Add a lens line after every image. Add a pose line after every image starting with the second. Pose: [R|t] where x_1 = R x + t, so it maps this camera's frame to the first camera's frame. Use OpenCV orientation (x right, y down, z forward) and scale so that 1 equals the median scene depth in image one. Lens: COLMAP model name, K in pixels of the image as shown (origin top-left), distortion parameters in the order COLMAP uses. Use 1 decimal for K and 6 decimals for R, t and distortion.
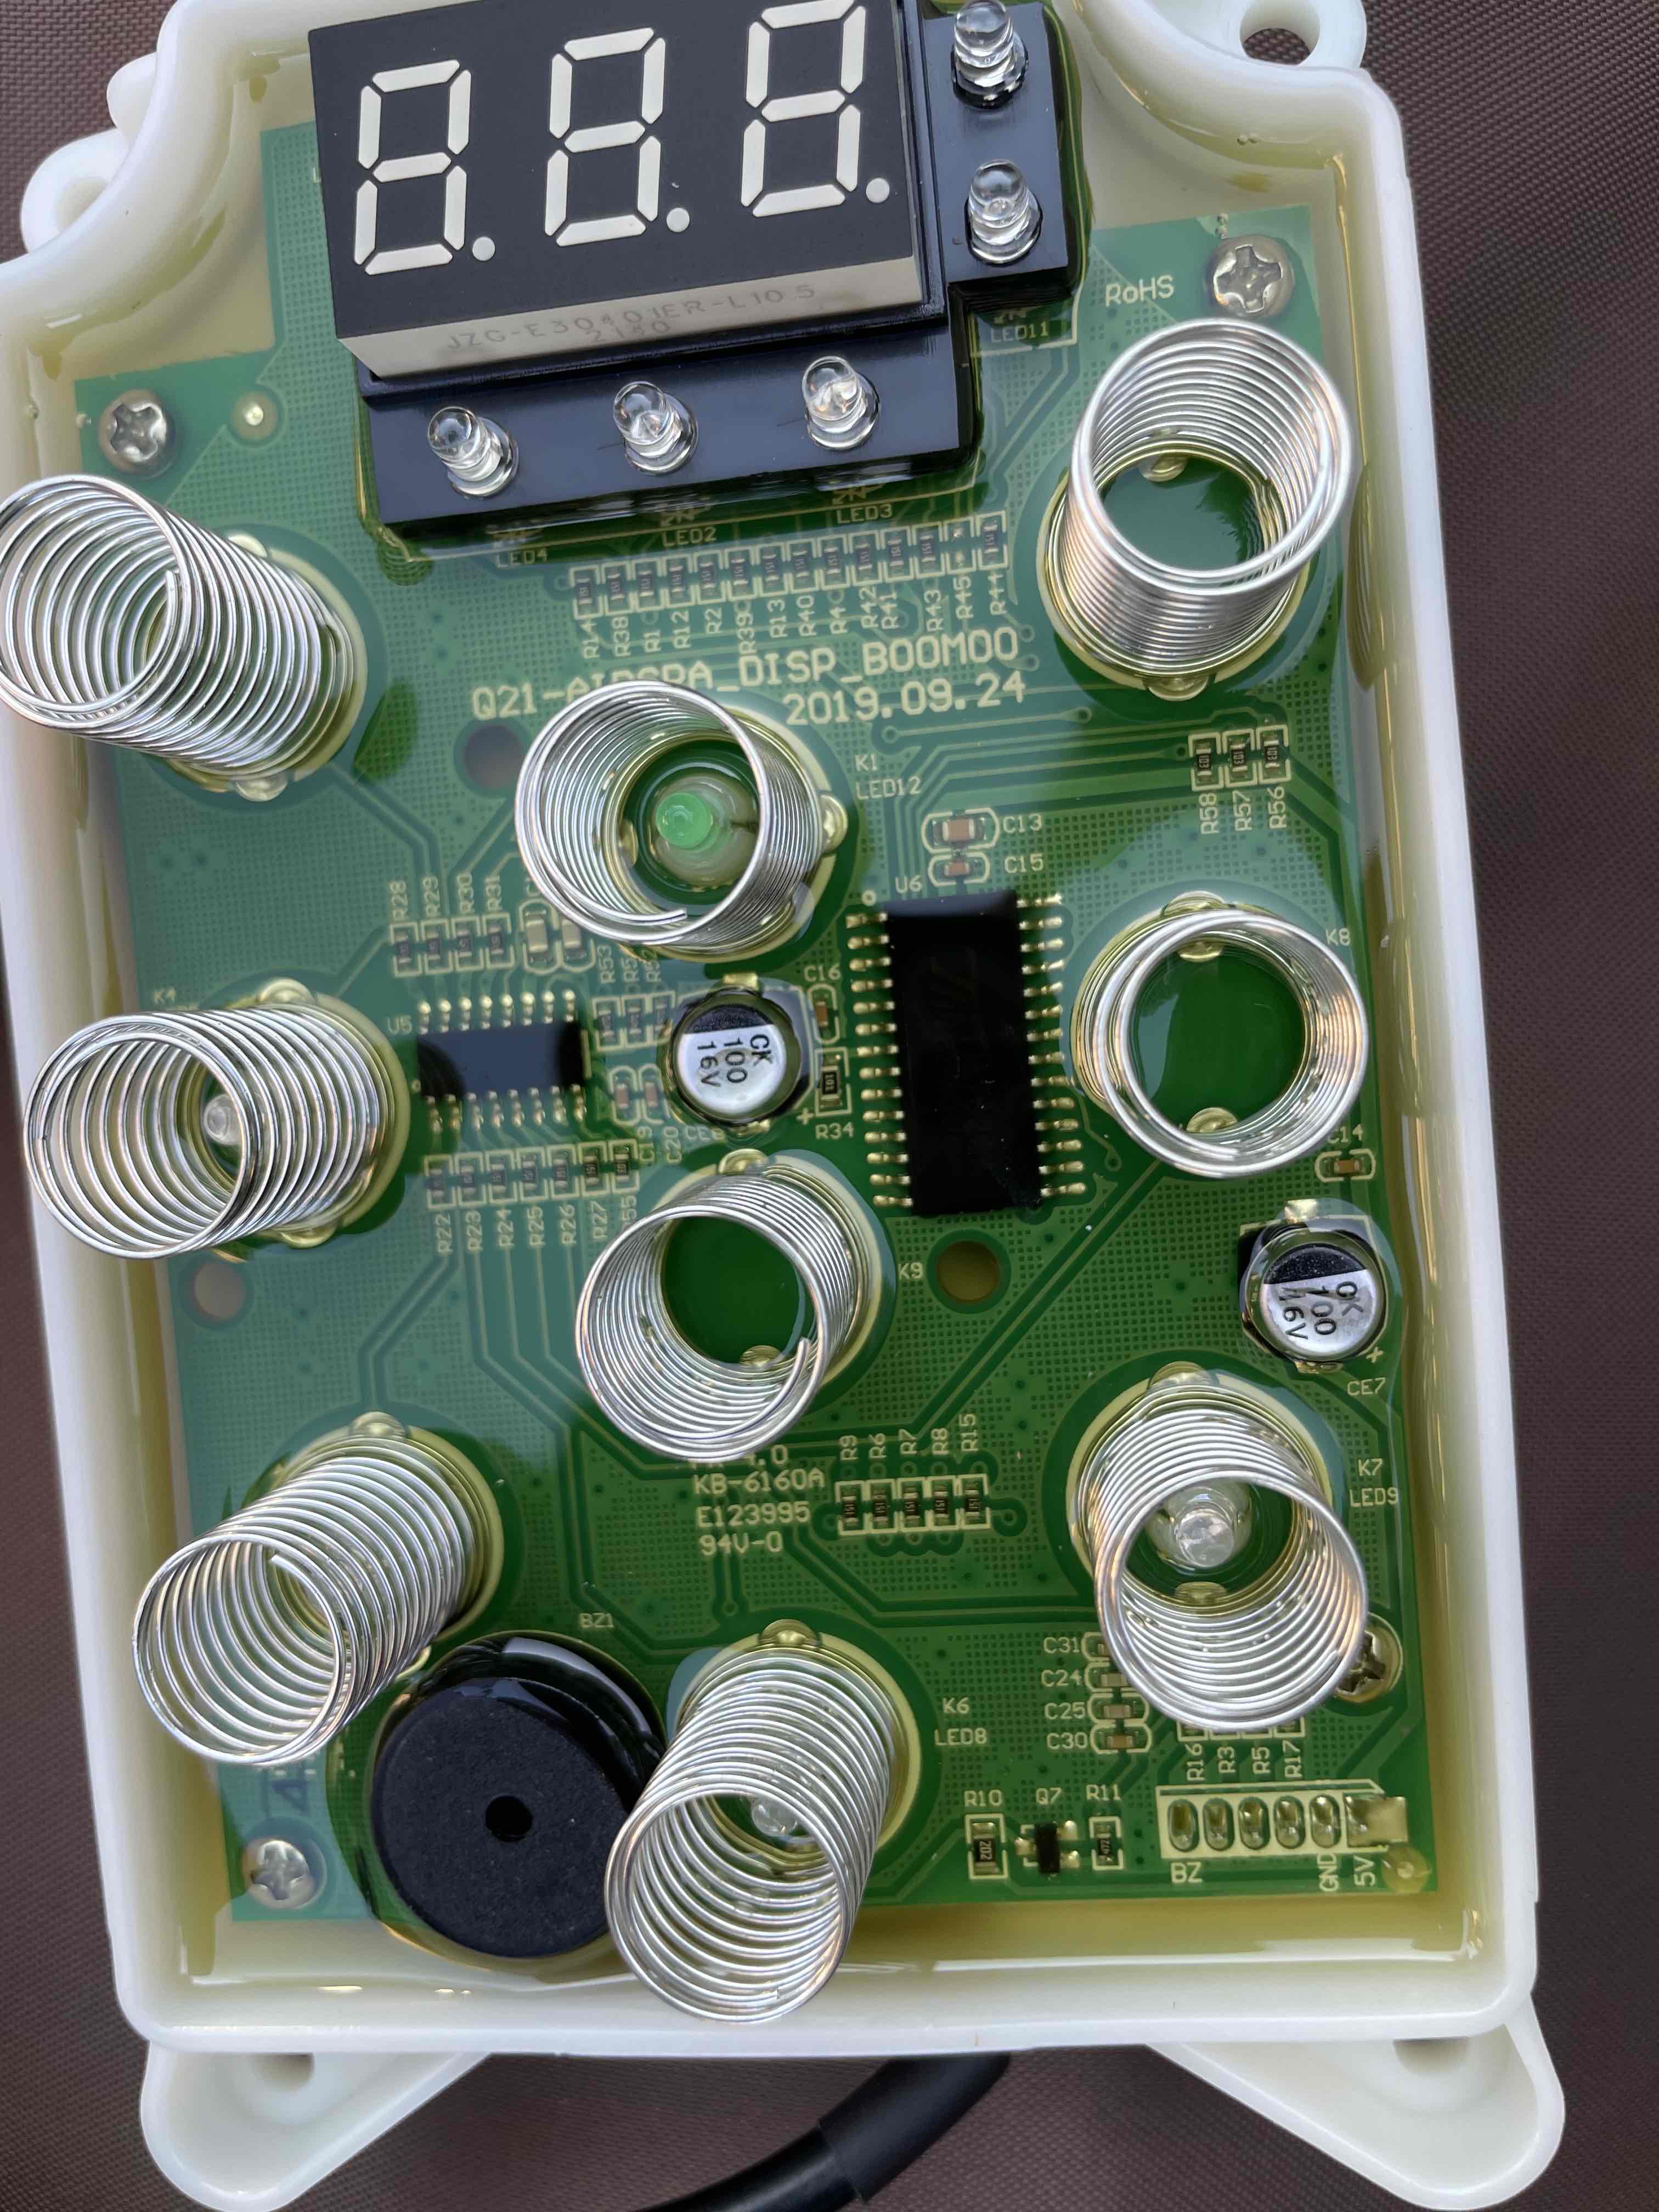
lens RADIAL K [[1653.5, 0, 831.3], [0, 1653.5, 1129.4], [0, 0, 1]] dist [0.022921, -0.079939]
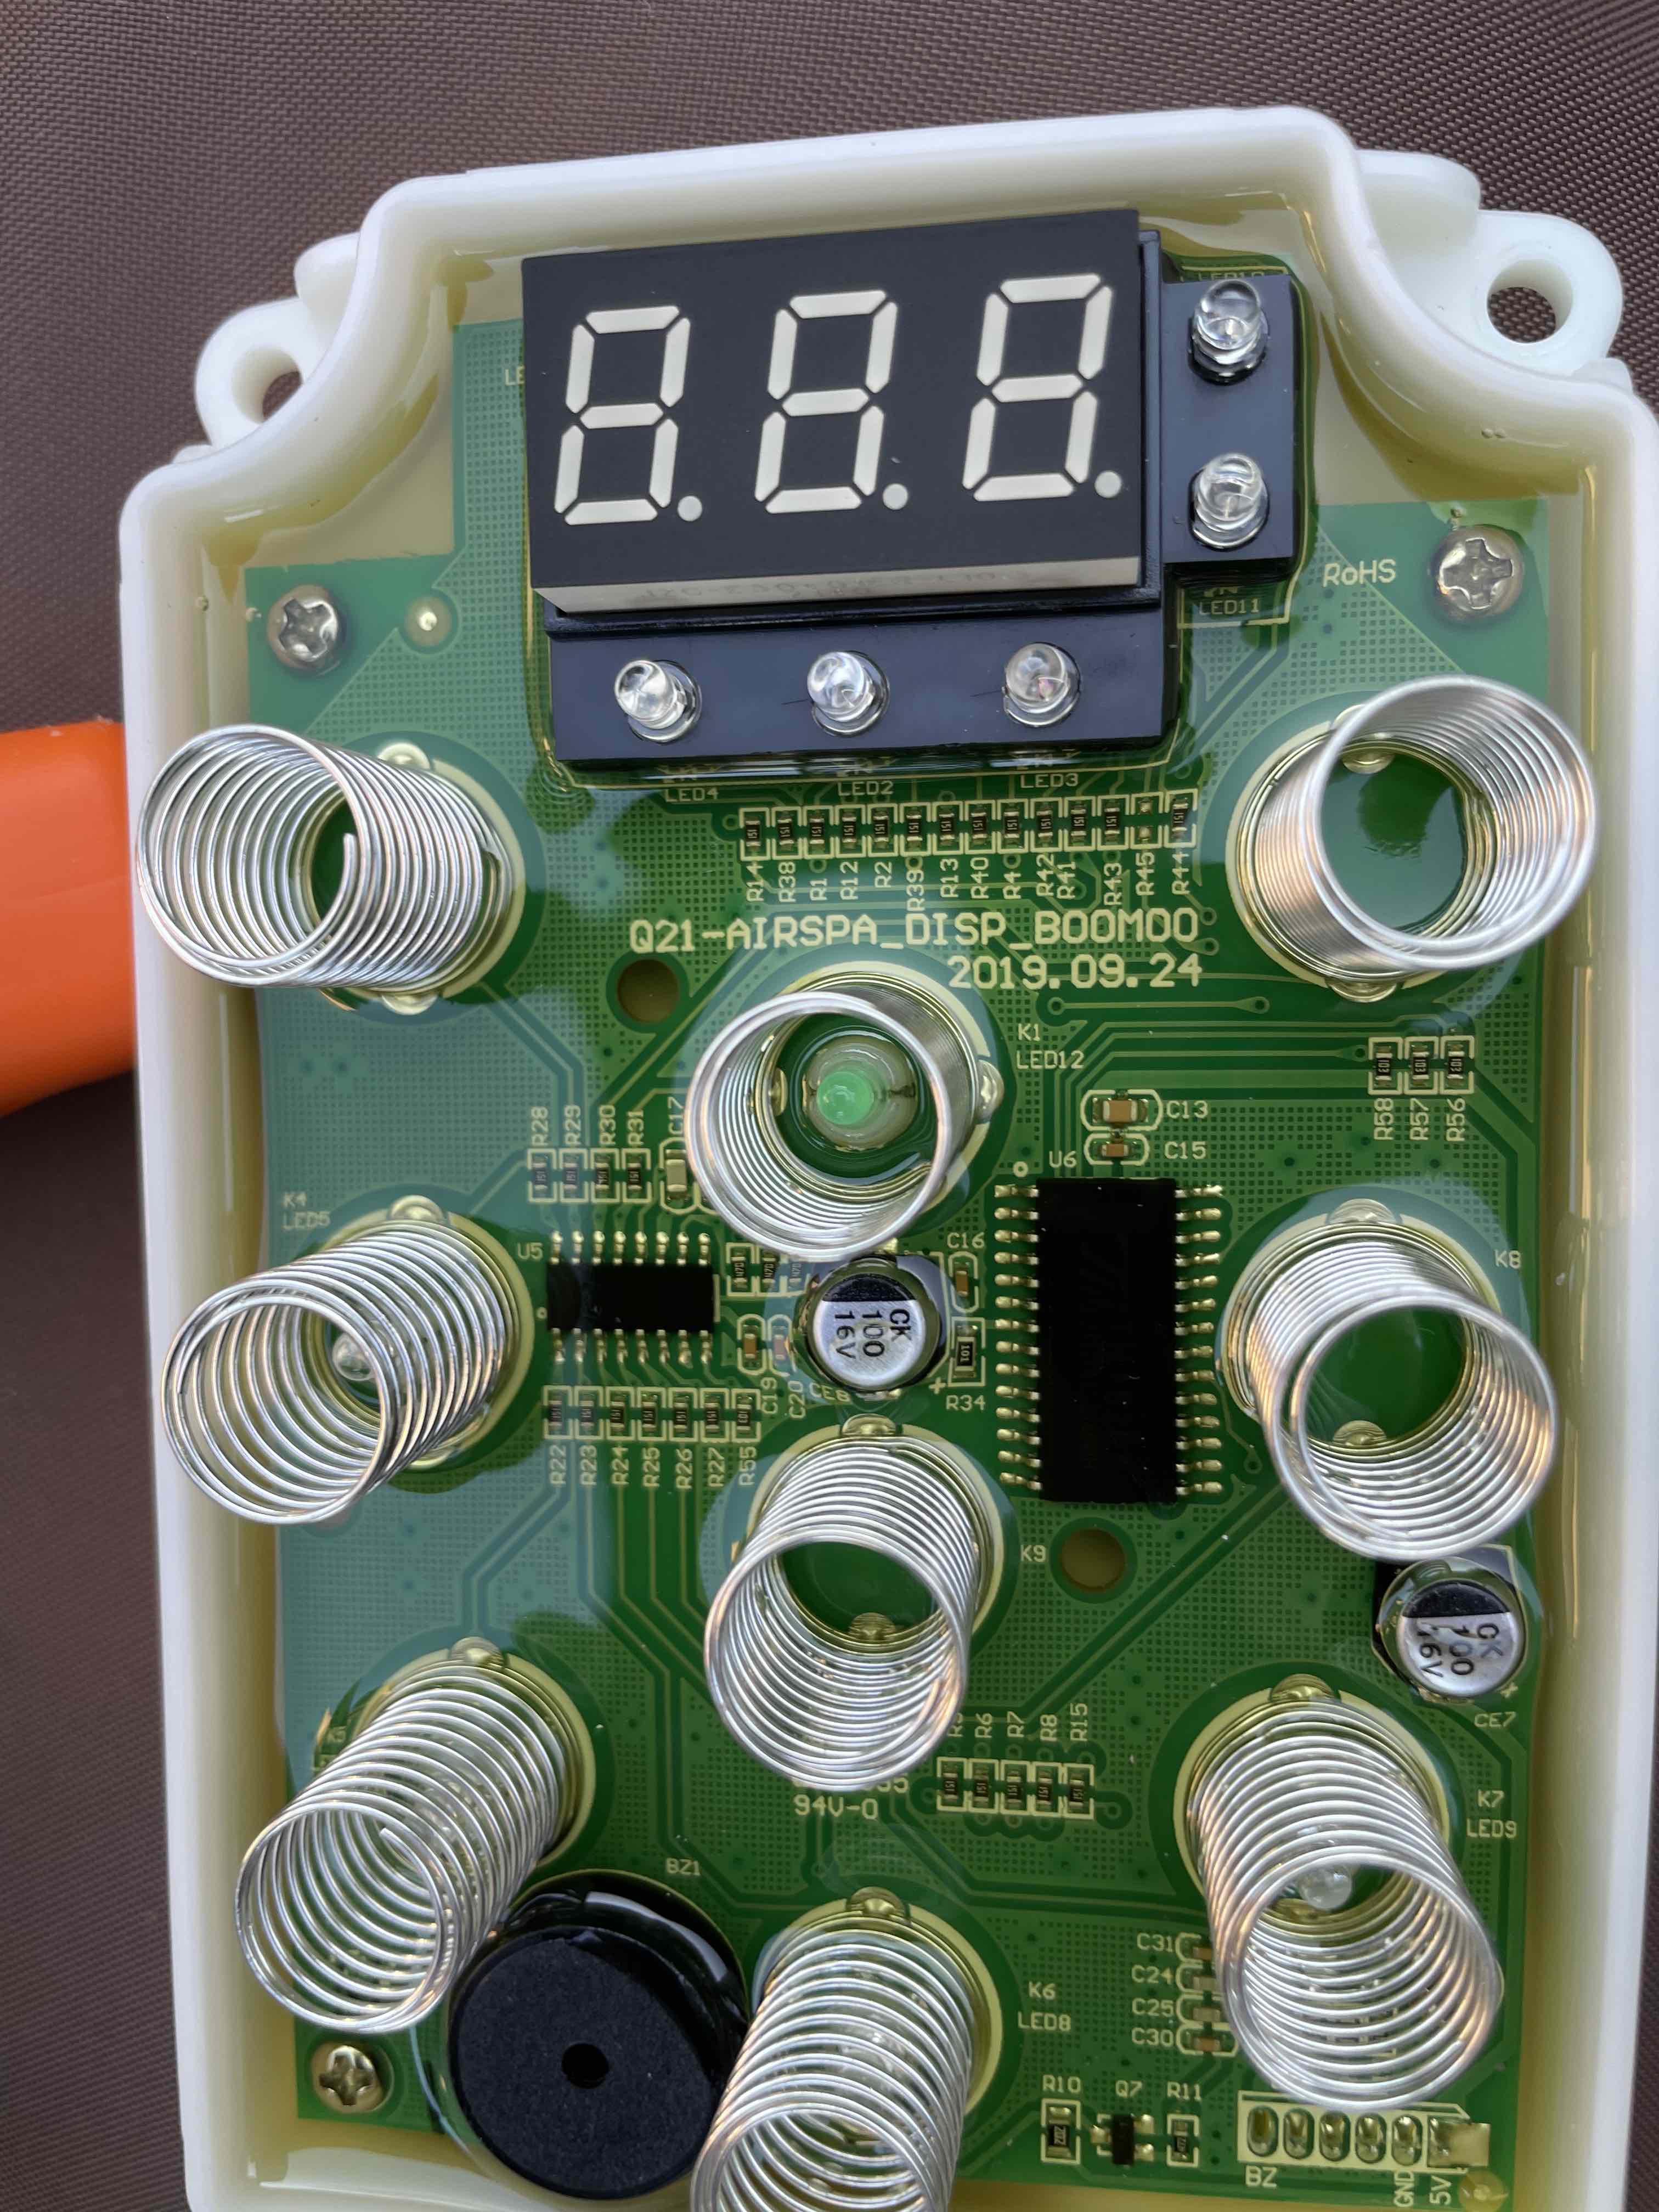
lens RADIAL K [[1653.5, 0, 791.9], [0, 1653.5, 1111.9], [0, 0, 1]] dist [0.022921, -0.079939]
pose [[0.996523, 0.077447, -0.030735, -0.084397], [-0.076749, 0.996779, 0.023272, -0.187156], [0.032438, -0.020833, 0.999257, 0.024188]]
